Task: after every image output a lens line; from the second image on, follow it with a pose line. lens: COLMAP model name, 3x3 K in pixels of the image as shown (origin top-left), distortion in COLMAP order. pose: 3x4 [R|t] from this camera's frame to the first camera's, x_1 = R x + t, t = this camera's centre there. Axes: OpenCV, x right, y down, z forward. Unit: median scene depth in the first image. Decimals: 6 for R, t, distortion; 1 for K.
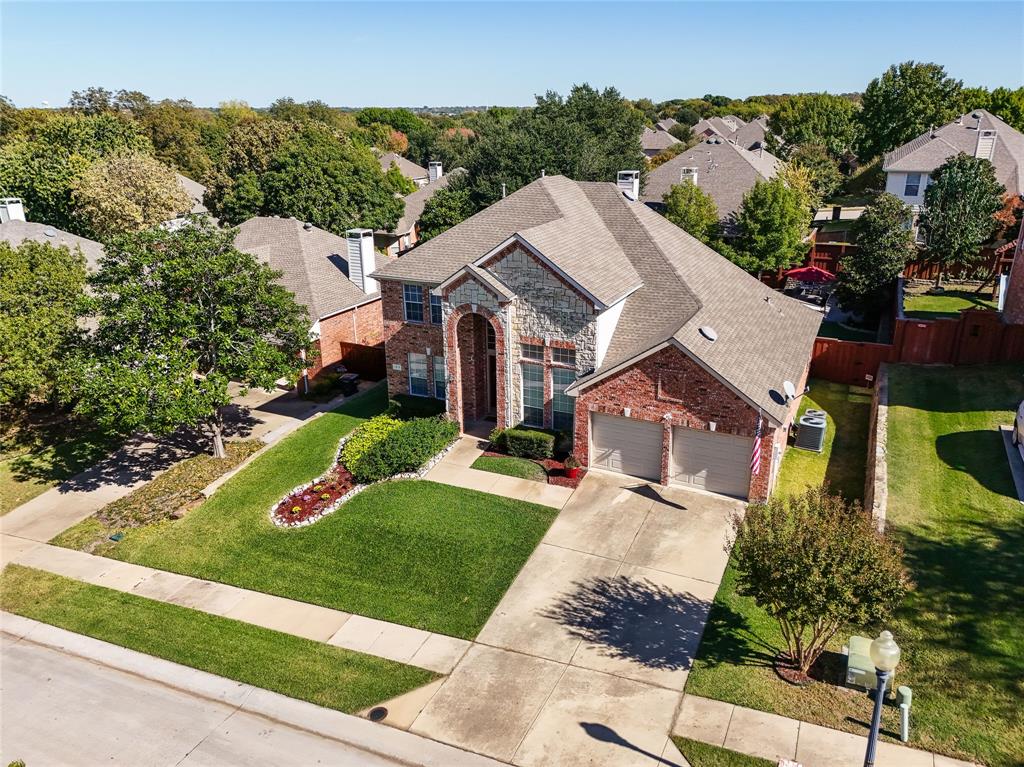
lens RADIAL K [[750.7, 0, 512.0], [0, 750.7, 383.5], [0, 0, 1]] dist [0.103867, -0.130515]
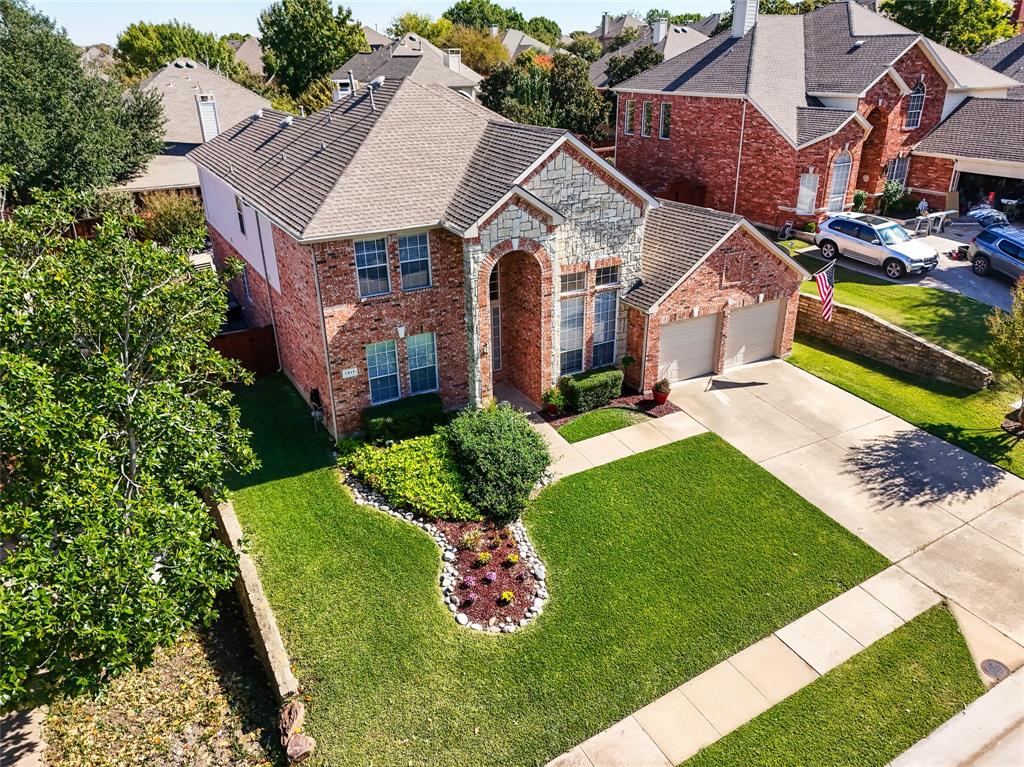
lens RADIAL K [[750.7, 0, 512.0], [0, 750.7, 383.5], [0, 0, 1]] dist [0.103867, -0.130515]
pose [[0.576061, -0.327647, 0.748867, -0.687700], [0.285141, 0.939149, 0.191557, -0.119439], [-0.766060, 0.103184, 0.634432, 0.569385]]
